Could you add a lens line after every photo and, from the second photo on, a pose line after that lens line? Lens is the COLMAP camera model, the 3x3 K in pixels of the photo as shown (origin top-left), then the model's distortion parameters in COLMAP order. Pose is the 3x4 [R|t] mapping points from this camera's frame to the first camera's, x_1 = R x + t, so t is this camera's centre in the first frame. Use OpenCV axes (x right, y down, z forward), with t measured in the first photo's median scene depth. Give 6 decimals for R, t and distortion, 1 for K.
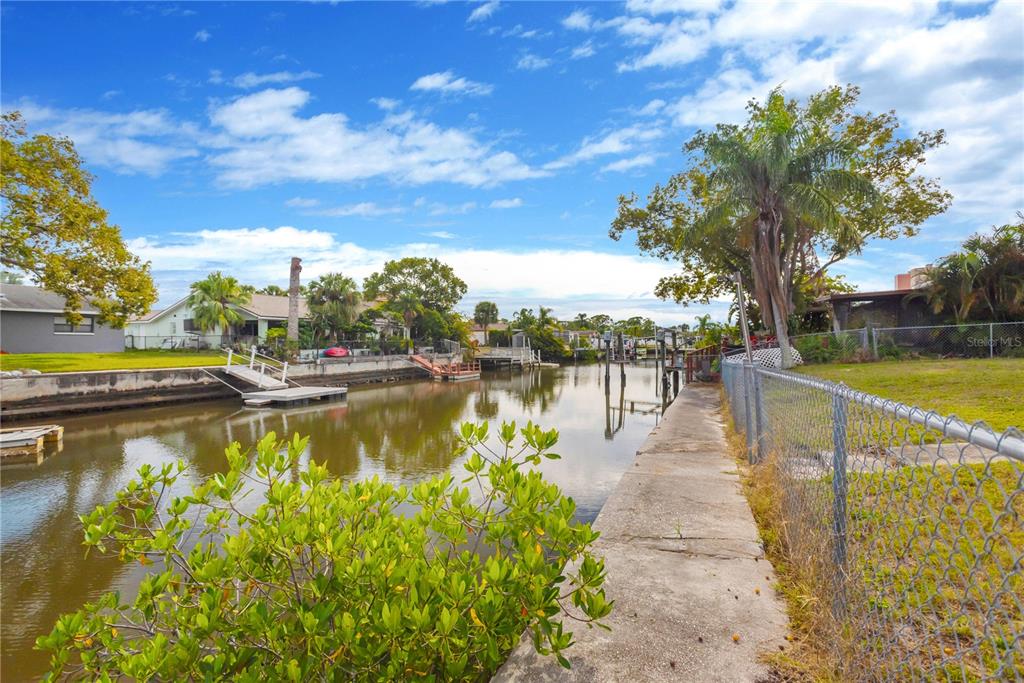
lens RADIAL K [[478.8, 0, 511.3], [0, 478.8, 344.8], [0, 0, 1]] dist [0.011213, -0.001833]
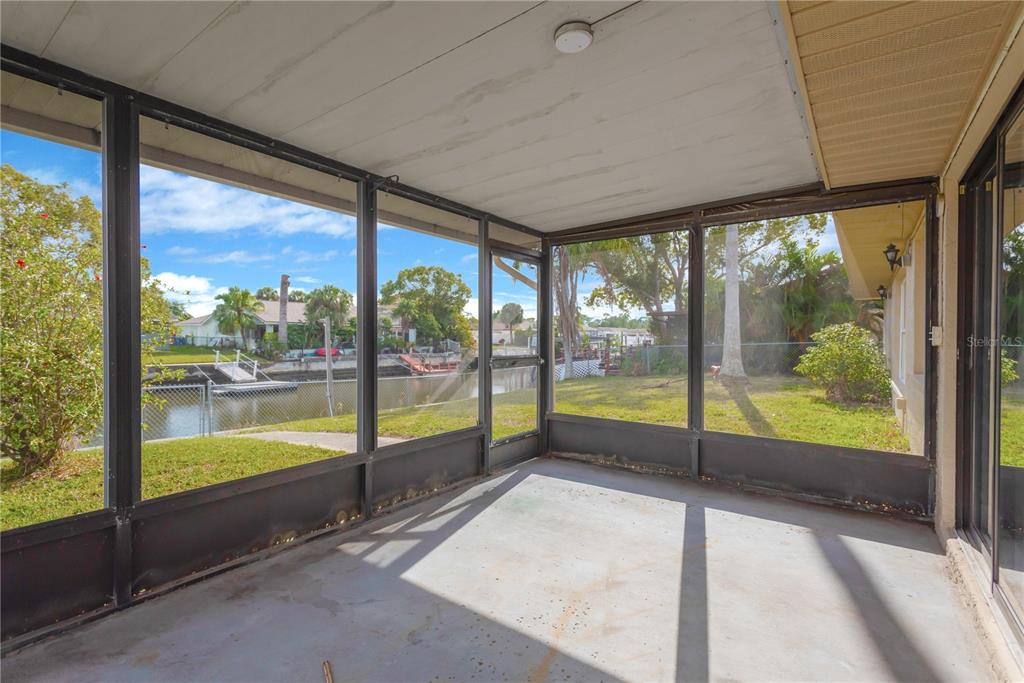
lens RADIAL K [[478.8, 0, 513.1], [0, 478.8, 339.2], [0, 0, 1]] dist [0.011213, -0.001833]
pose [[0.983101, 0.008596, -0.182861, 0.327002], [-0.008764, 0.999962, -0.000115, -0.020531], [0.182853, 0.001716, 0.983139, -0.091429]]
